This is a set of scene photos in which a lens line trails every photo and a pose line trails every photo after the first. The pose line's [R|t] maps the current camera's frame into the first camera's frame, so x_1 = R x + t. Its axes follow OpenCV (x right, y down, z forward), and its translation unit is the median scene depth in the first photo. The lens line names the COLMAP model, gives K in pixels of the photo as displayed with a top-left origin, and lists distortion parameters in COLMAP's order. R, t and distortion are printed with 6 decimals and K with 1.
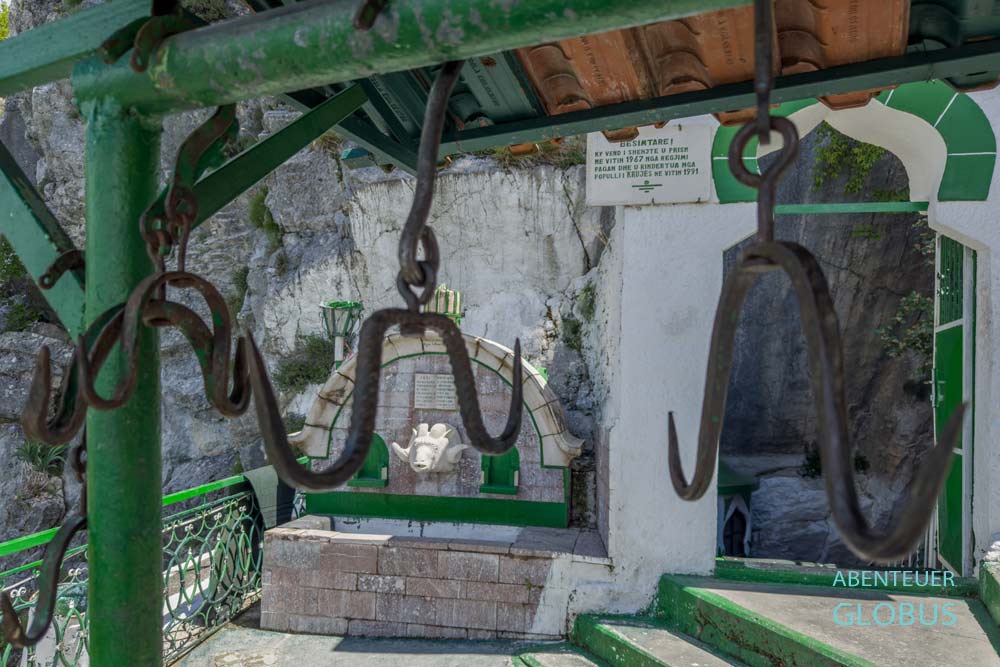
lens RADIAL K [[751.7, 0, 500.0], [0, 751.7, 333.5], [0, 0, 1]] dist [0.004825, -0.110489]
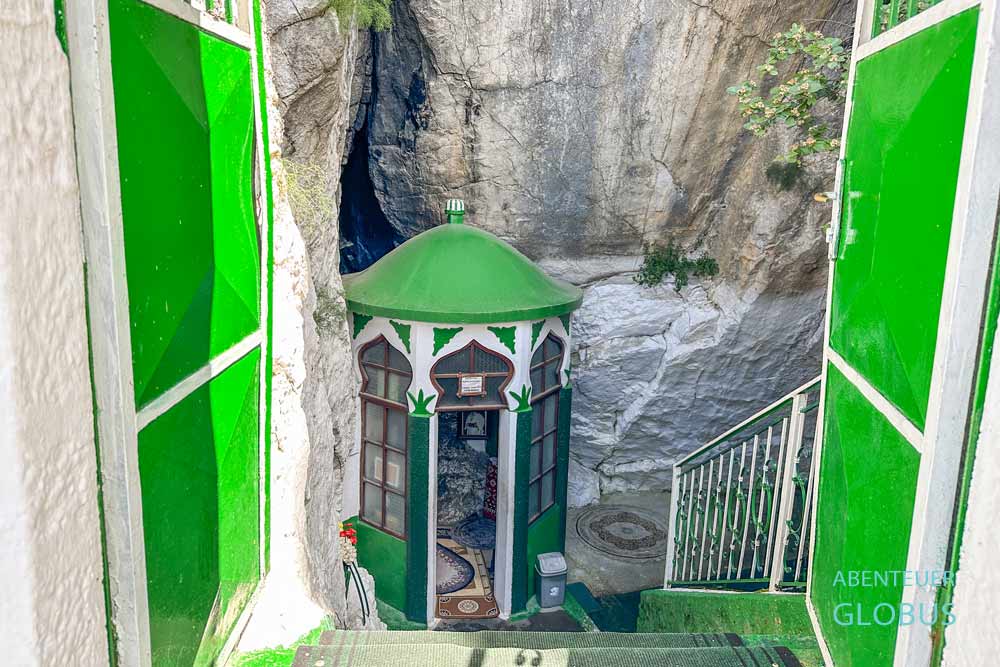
lens RADIAL K [[751.7, 0, 500.0], [0, 751.7, 333.5], [0, 0, 1]] dist [0.004825, -0.110489]
pose [[0.987353, -0.046113, 0.151683, 0.132401], [0.000934, 0.958439, 0.285296, 0.009001], [-0.158535, -0.281546, 0.946361, 0.243053]]
